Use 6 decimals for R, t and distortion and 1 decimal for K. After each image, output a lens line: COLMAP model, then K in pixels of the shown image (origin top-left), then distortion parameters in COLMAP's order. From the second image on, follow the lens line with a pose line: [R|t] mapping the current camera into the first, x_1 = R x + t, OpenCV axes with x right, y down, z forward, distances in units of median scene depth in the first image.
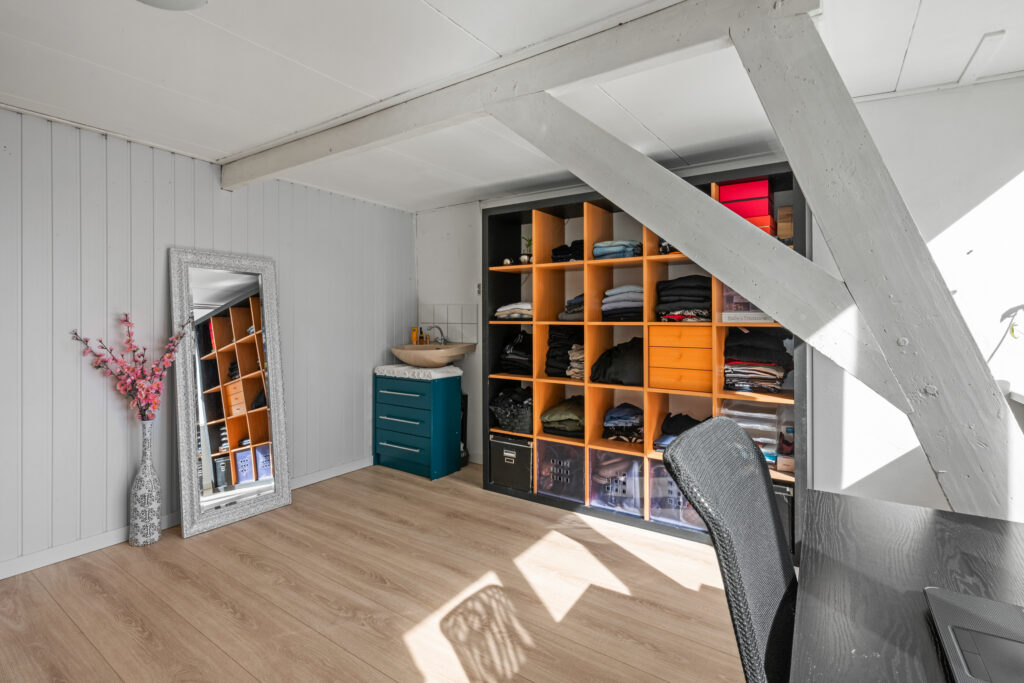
lens RADIAL K [[505.6, 0, 509.5], [0, 505.6, 321.1], [0, 0, 1]] dist [0.001503, 0.000061]
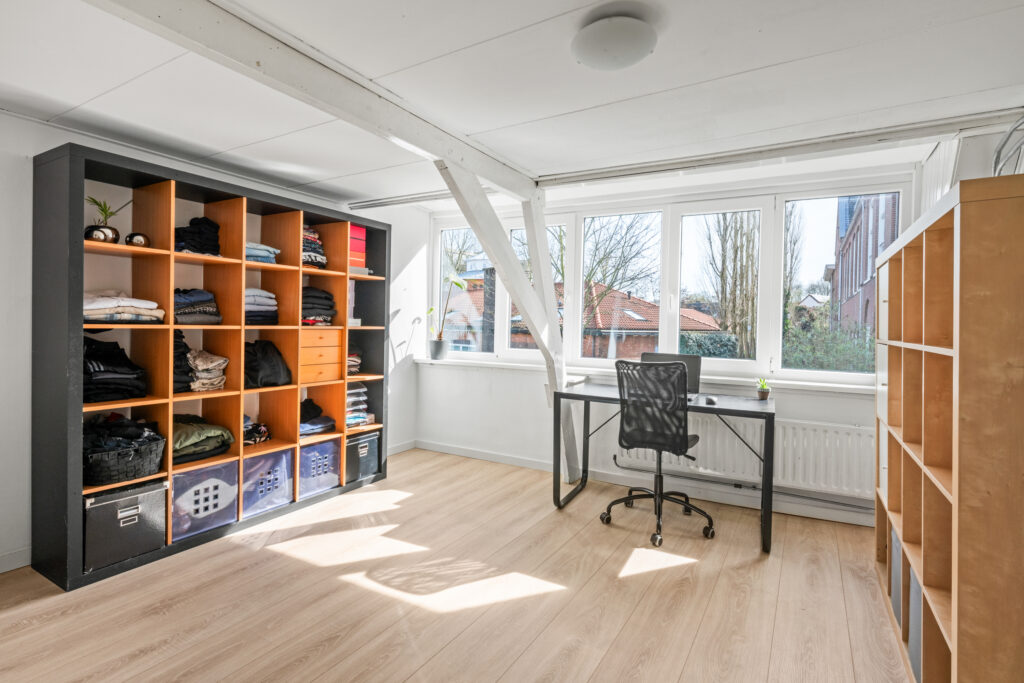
lens RADIAL K [[502.8, 0, 512.9], [0, 502.8, 328.6], [0, 0, 1]] dist [-0.000907, -0.000294]
pose [[-0.088565, -0.009262, 0.996027, -0.898628], [-0.011161, 0.999903, 0.008306, -0.006517], [-0.996008, -0.010381, -0.088660, 0.639489]]
